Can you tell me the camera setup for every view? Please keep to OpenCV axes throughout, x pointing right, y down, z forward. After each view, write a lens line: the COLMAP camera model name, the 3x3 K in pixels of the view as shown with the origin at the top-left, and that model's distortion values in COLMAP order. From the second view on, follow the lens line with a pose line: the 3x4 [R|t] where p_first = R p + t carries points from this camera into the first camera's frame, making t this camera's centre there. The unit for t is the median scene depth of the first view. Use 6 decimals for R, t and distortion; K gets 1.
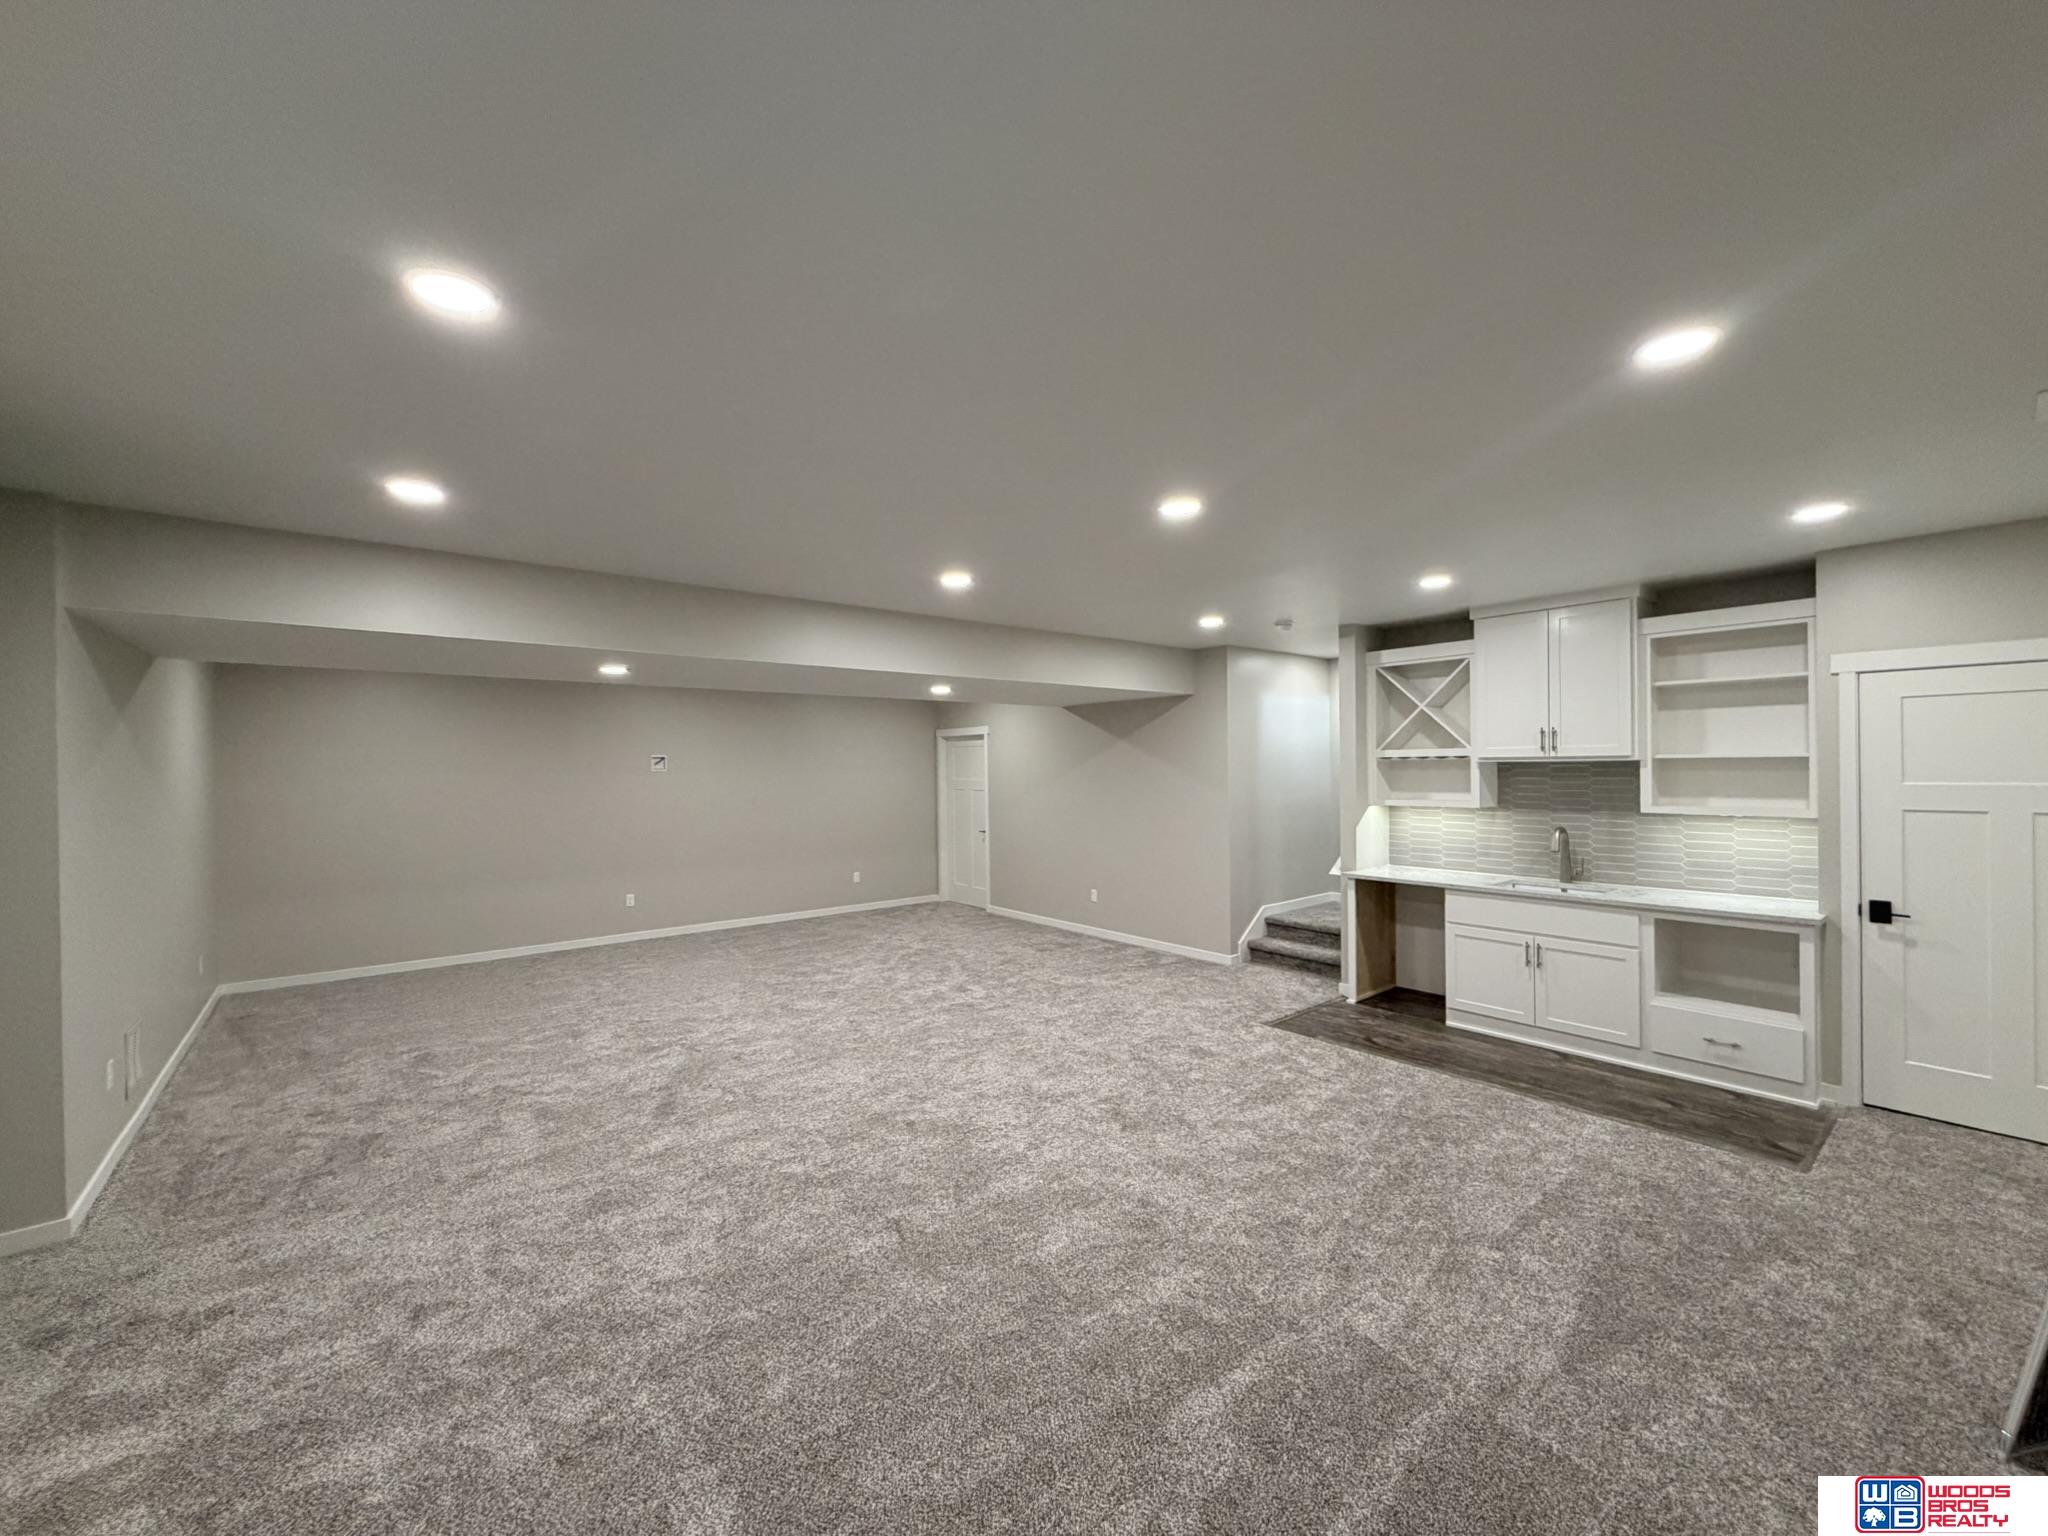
lens RADIAL K [[819.0, 0, 1019.8], [0, 819.0, 769.0], [0, 0, 1]] dist [-0.001313, 0.000867]
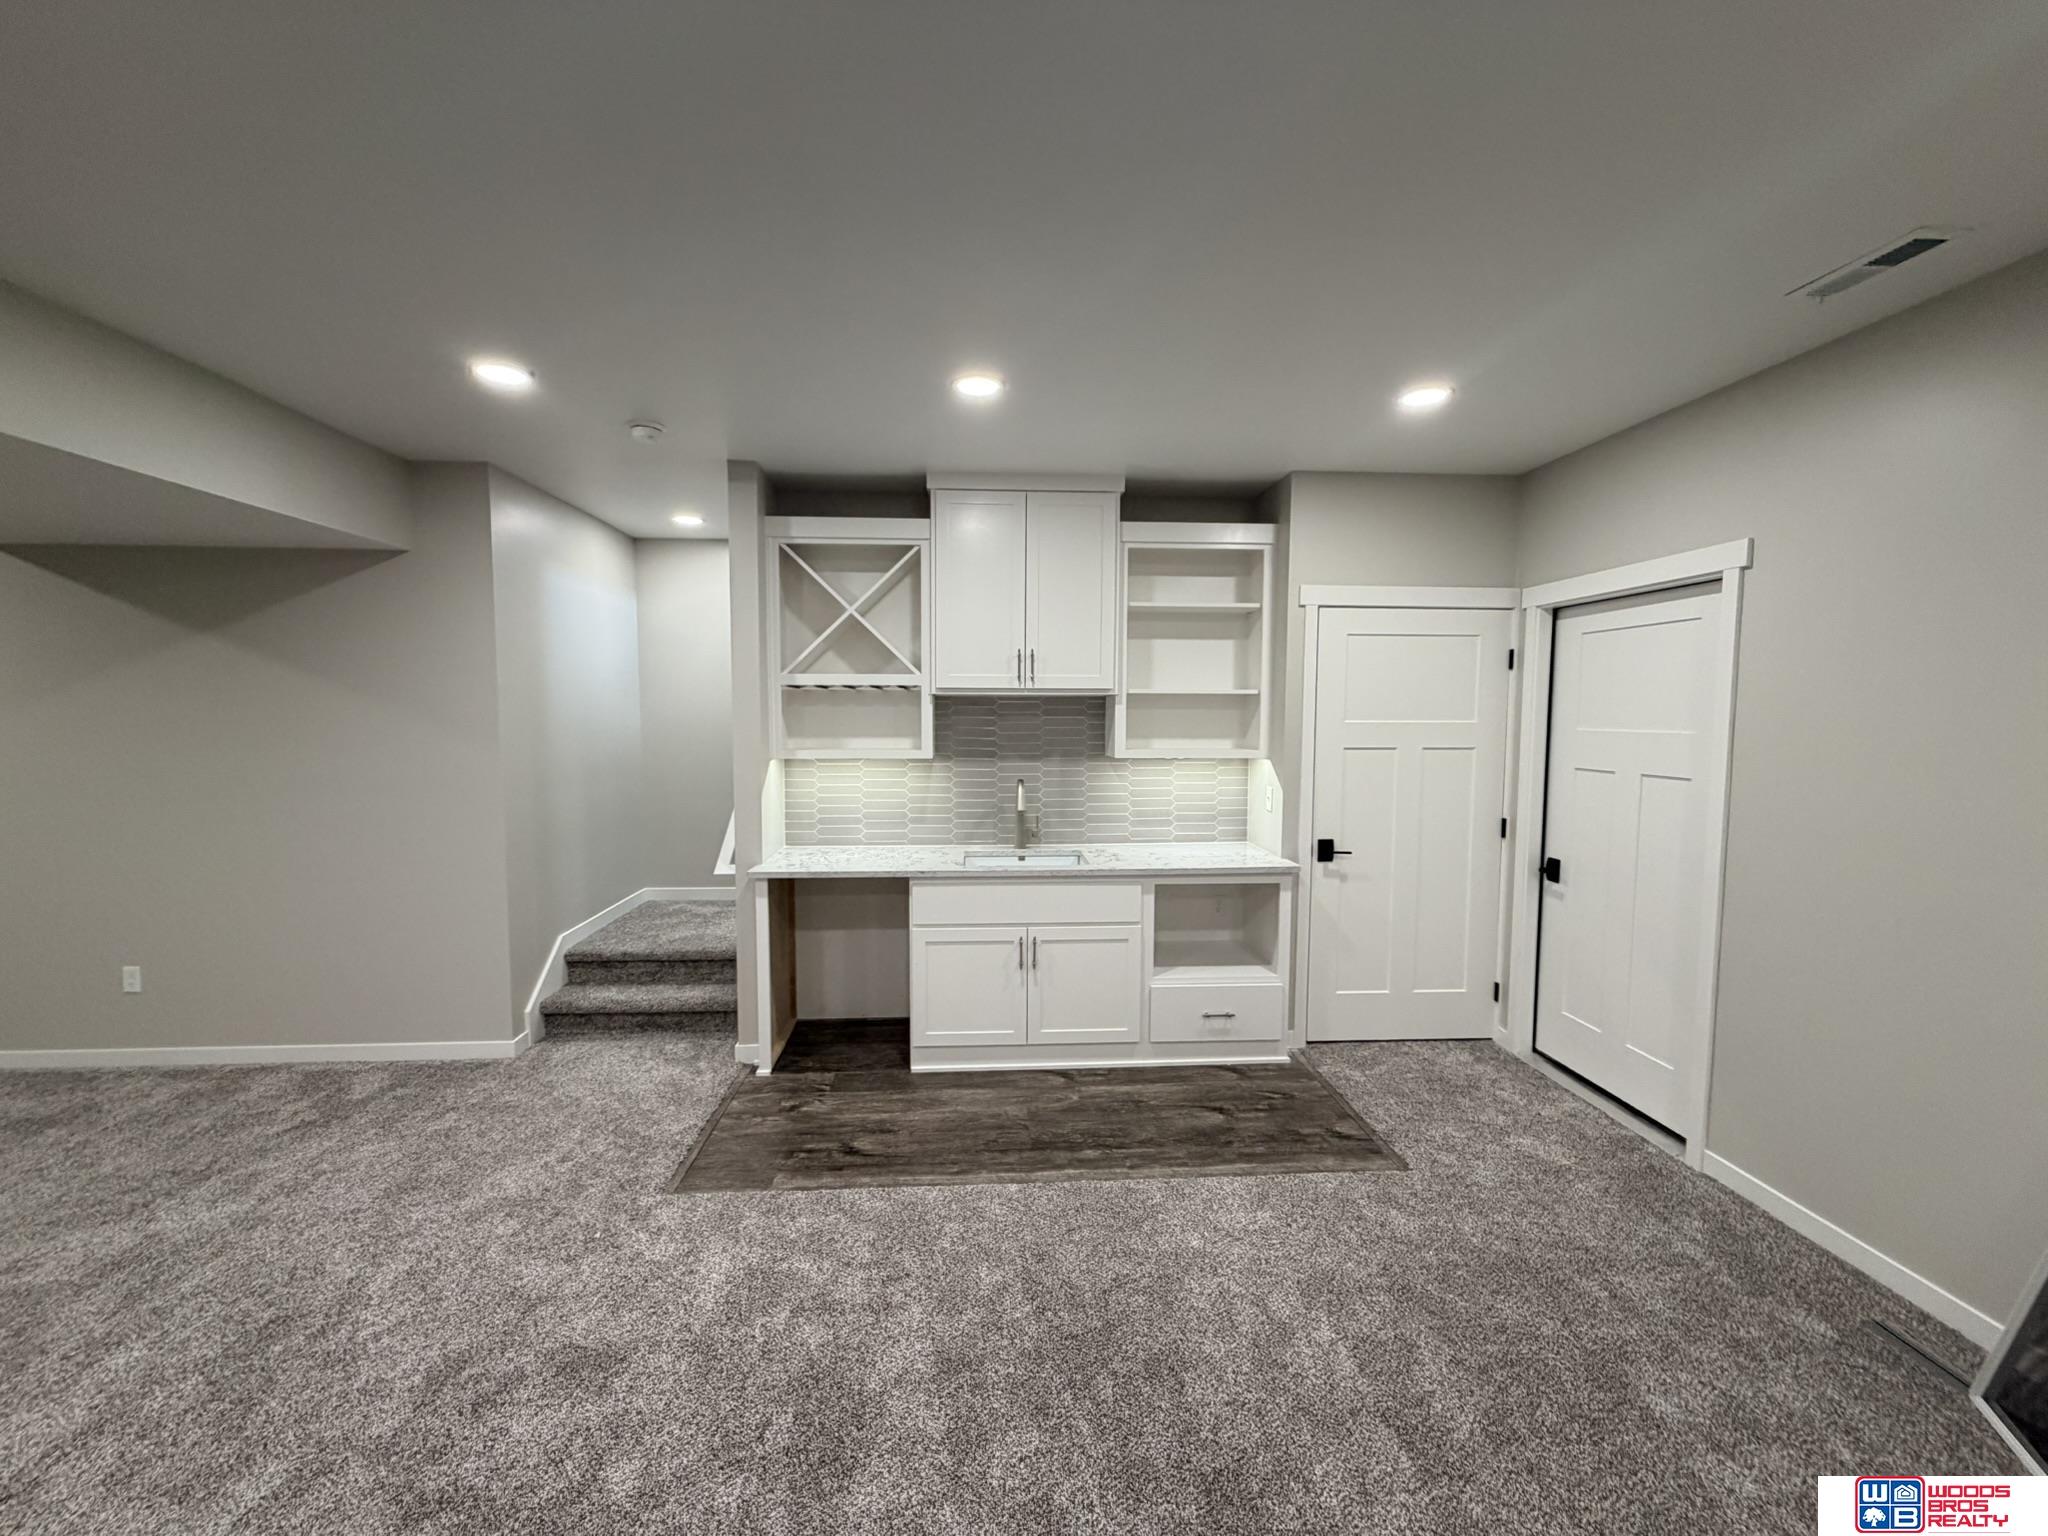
lens RADIAL K [[819.0, 0, 1019.6], [0, 819.0, 768.6], [0, 0, 1]] dist [-0.001313, 0.000867]
pose [[0.580585, -0.045001, 0.812955, 0.022340], [-0.006940, 0.998162, 0.060209, 0.014070], [-0.814170, -0.040598, 0.579205, 0.579747]]
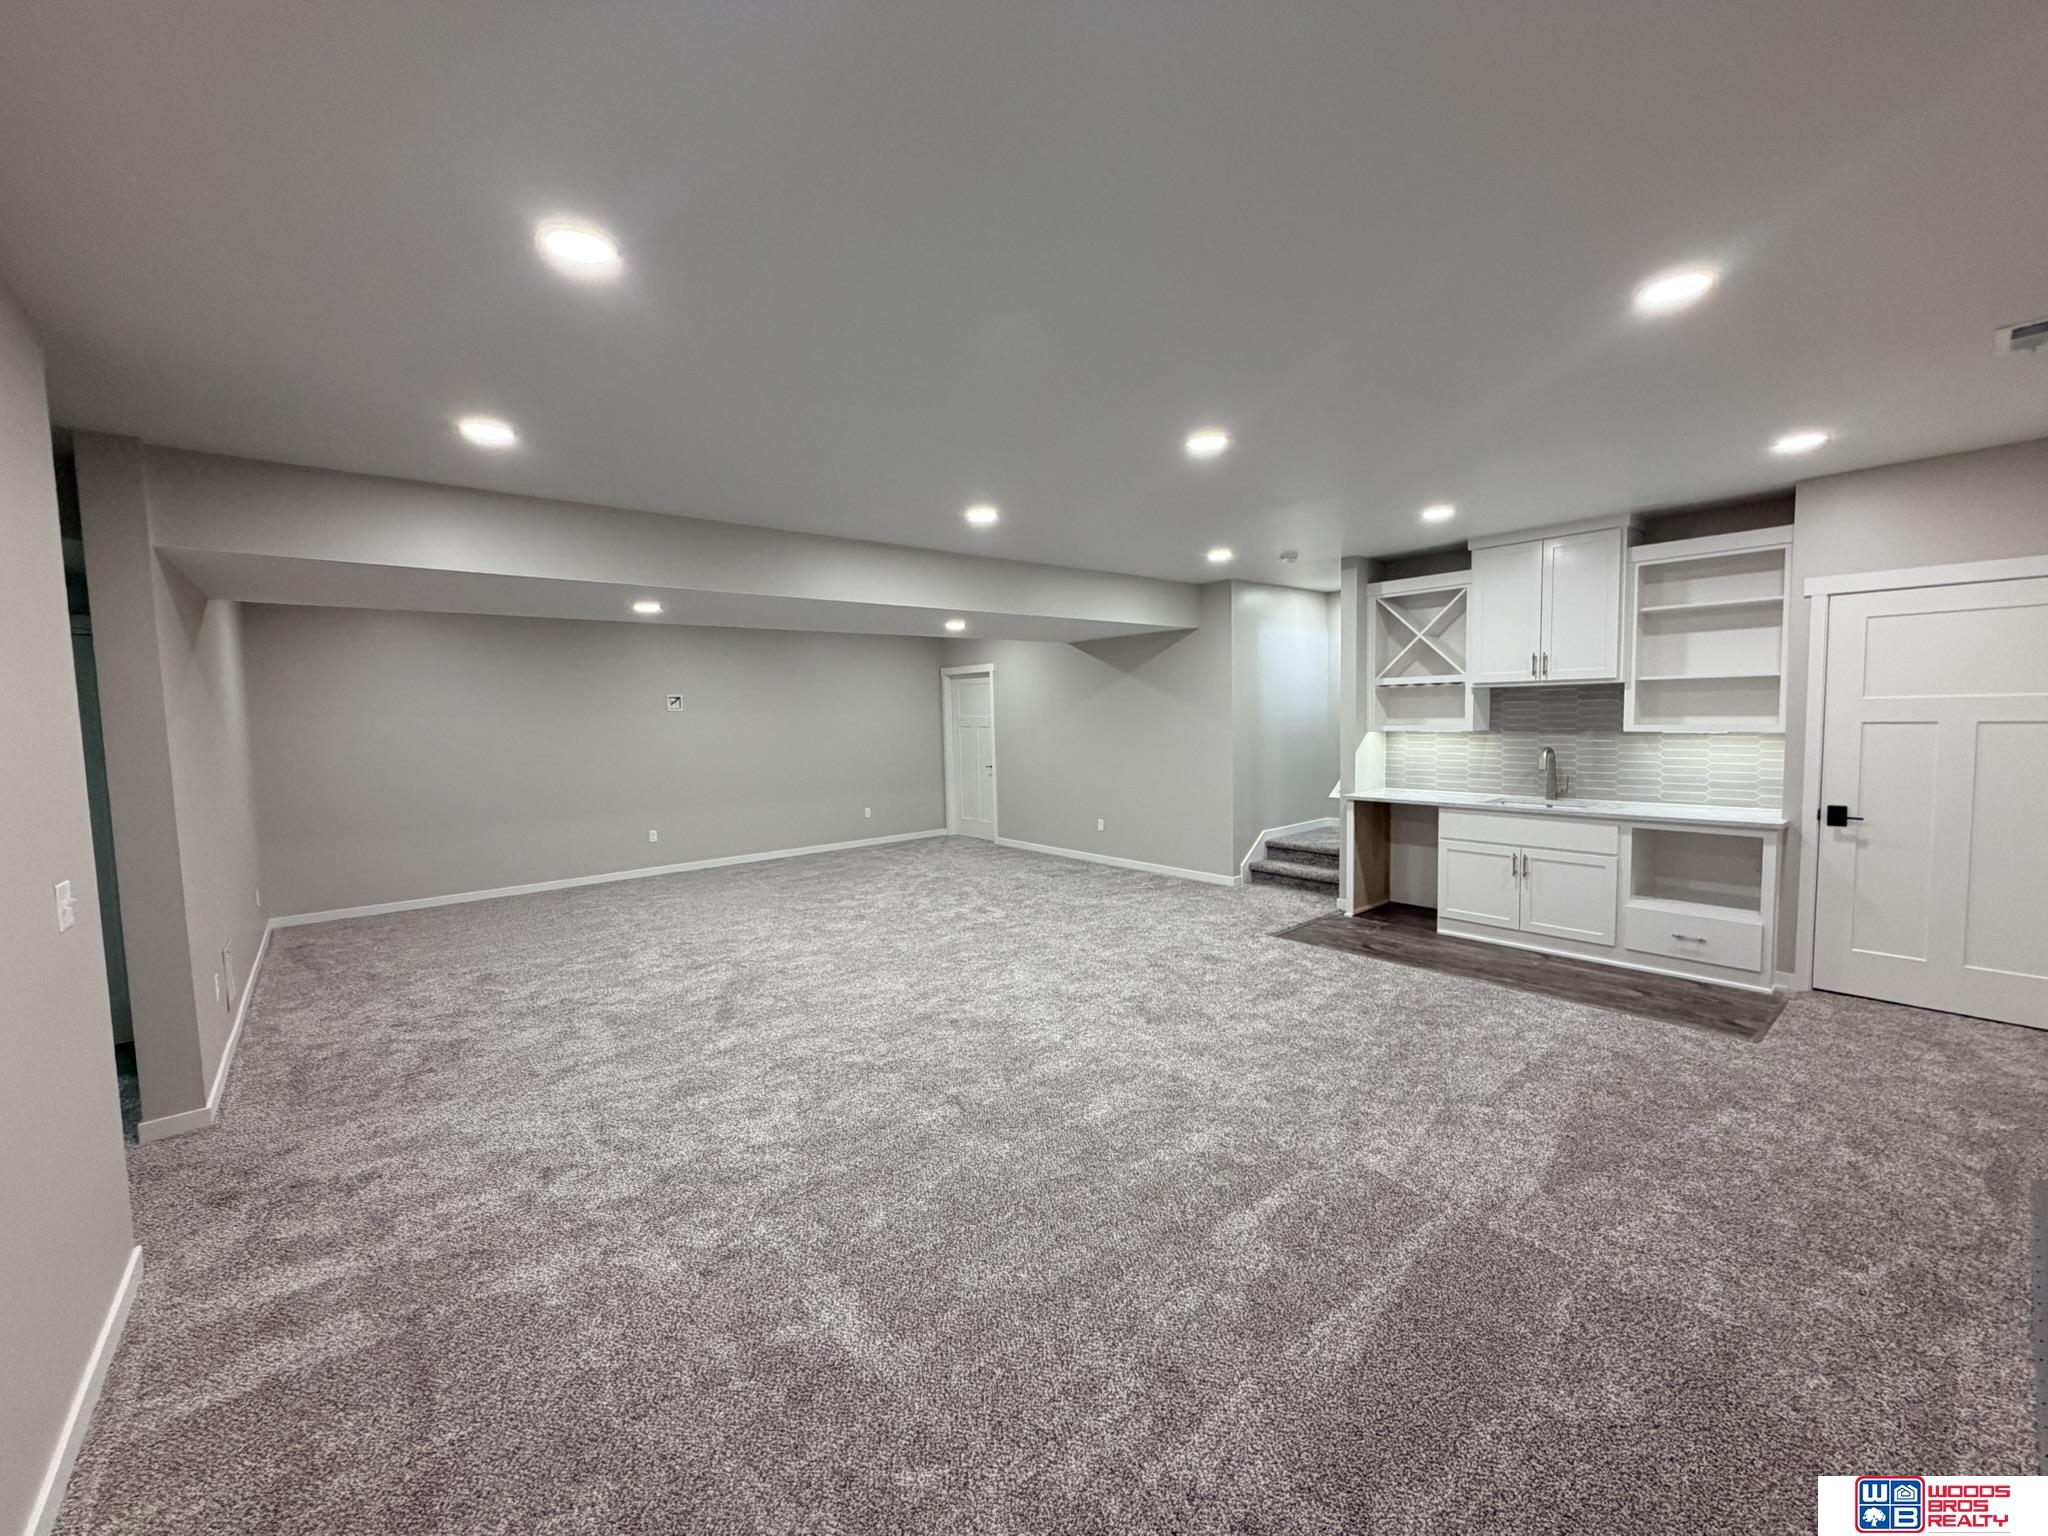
lens RADIAL K [[819.0, 0, 1019.6], [0, 819.0, 768.5], [0, 0, 1]] dist [-0.001313, 0.000867]
pose [[0.999785, -0.013983, 0.015286, -0.045823], [0.012913, 0.997604, 0.067962, 0.018113], [-0.016200, -0.067751, 0.997571, -0.055784]]
